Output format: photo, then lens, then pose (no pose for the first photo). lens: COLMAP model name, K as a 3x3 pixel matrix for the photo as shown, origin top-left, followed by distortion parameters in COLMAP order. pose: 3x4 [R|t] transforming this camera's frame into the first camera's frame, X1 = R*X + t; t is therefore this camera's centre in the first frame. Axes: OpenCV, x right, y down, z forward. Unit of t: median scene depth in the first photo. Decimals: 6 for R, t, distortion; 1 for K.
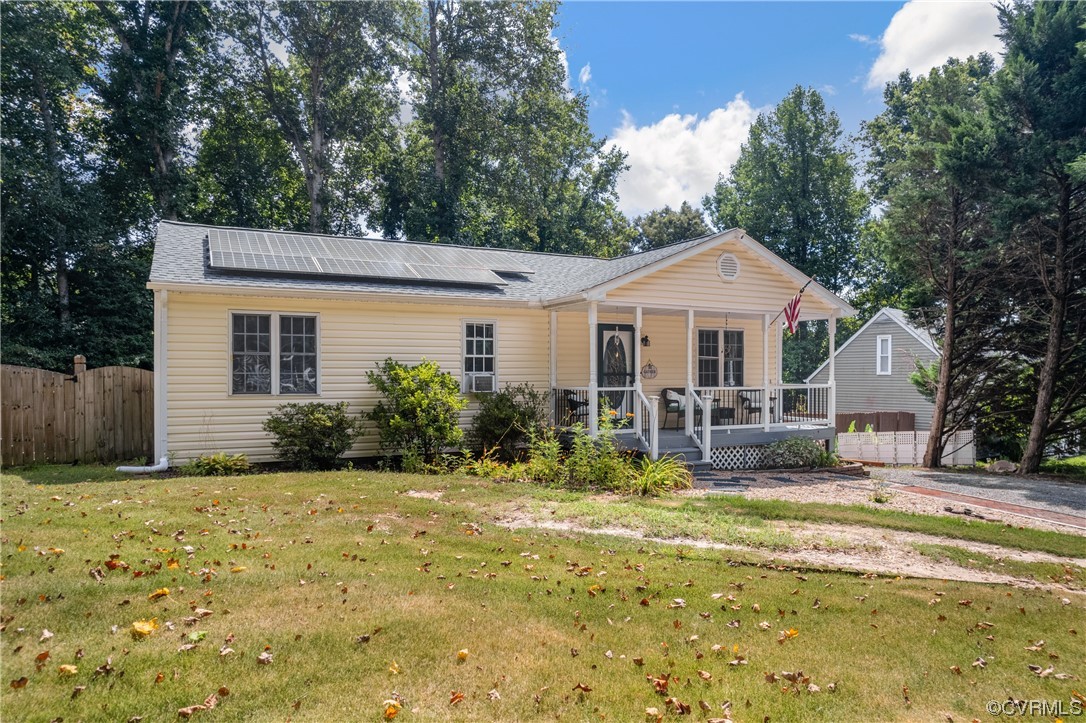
lens RADIAL K [[703.1, 0, 543.0], [0, 703.1, 361.5], [0, 0, 1]] dist [-0.074807, 0.057655]
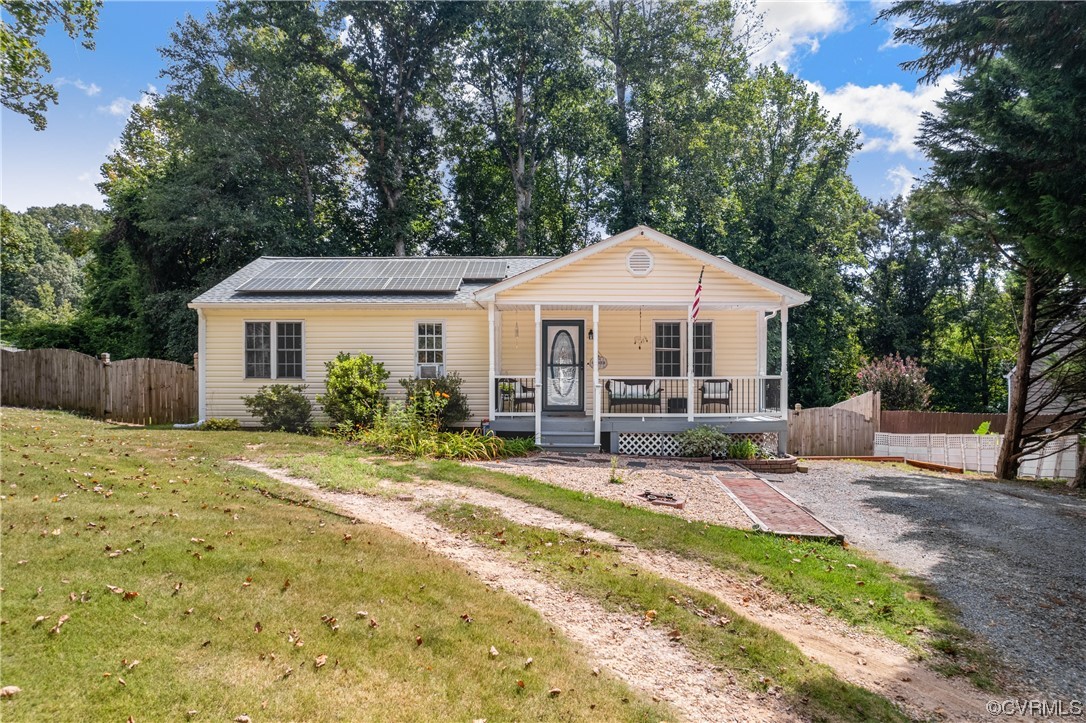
lens RADIAL K [[707.6, 0, 554.7], [0, 707.6, 370.5], [0, 0, 1]] dist [-0.087936, 0.086479]
pose [[0.891422, 0.000527, -0.453174, 0.662323], [0.004593, 0.999937, 0.010199, 0.016729], [0.453151, -0.011173, 0.891364, -0.002449]]
